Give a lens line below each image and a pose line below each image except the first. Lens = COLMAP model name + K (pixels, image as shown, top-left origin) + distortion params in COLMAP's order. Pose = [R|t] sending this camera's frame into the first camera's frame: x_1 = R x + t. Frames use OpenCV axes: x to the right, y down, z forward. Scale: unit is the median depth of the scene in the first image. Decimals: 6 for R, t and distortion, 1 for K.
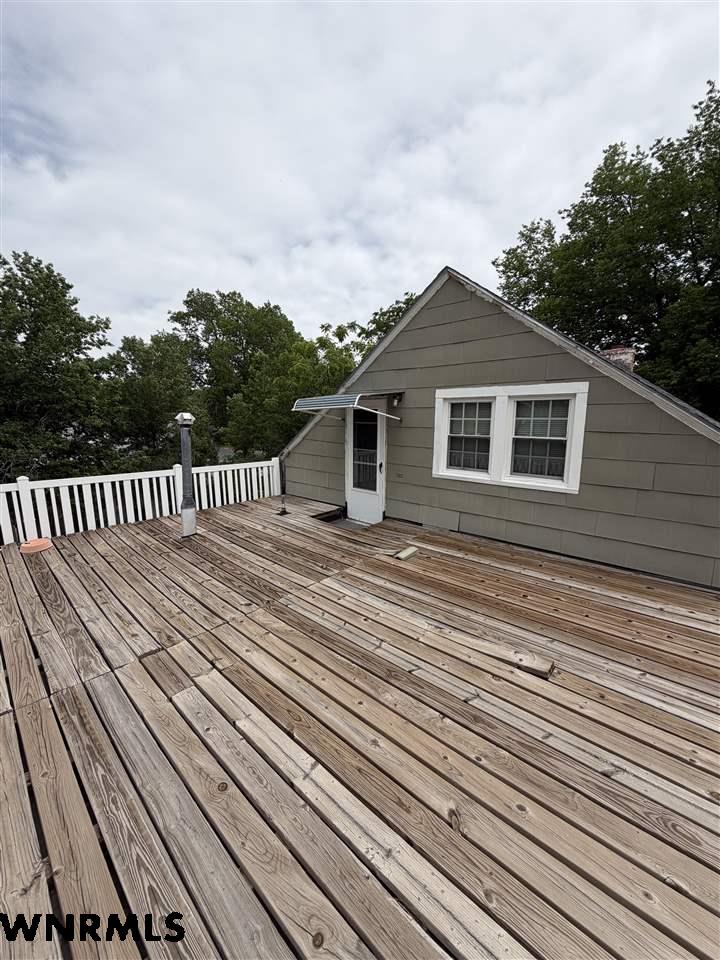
lens RADIAL K [[383.1, 0, 360.0], [0, 383.1, 480.0], [0, 0, 1]] dist [0.000456, -0.000099]
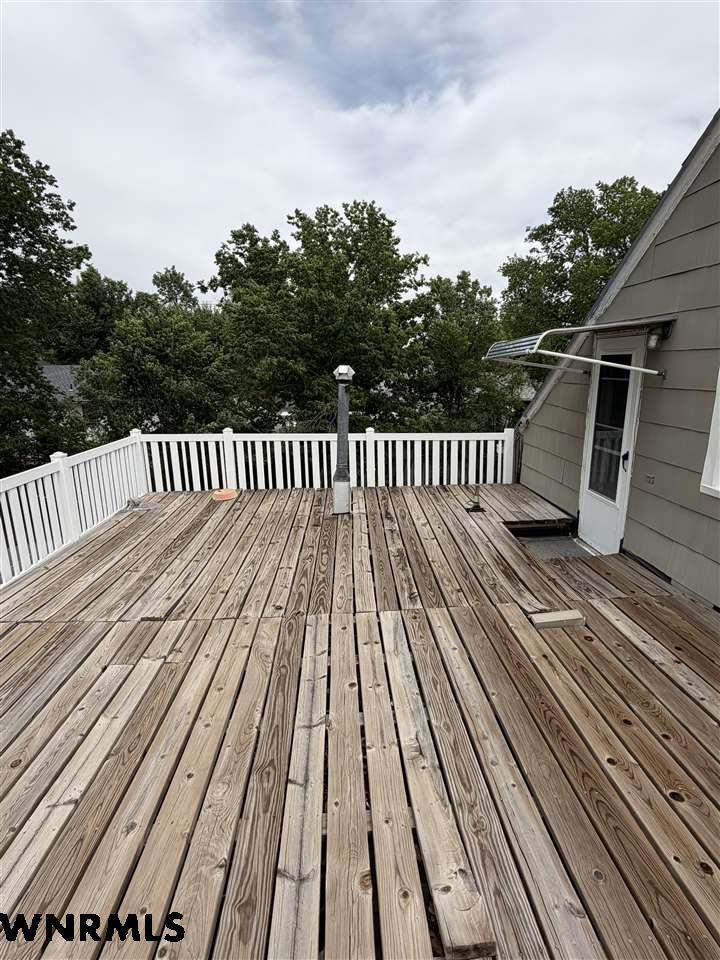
lens RADIAL K [[510.8, 0, 360.0], [0, 510.8, 480.0], [0, 0, 1]] dist [0.000570, 0.001291]
pose [[0.702210, 0.146094, -0.696820, 0.357241], [-0.105336, 0.989268, 0.101257, -0.046398], [0.704135, 0.002297, 0.710063, 0.232859]]
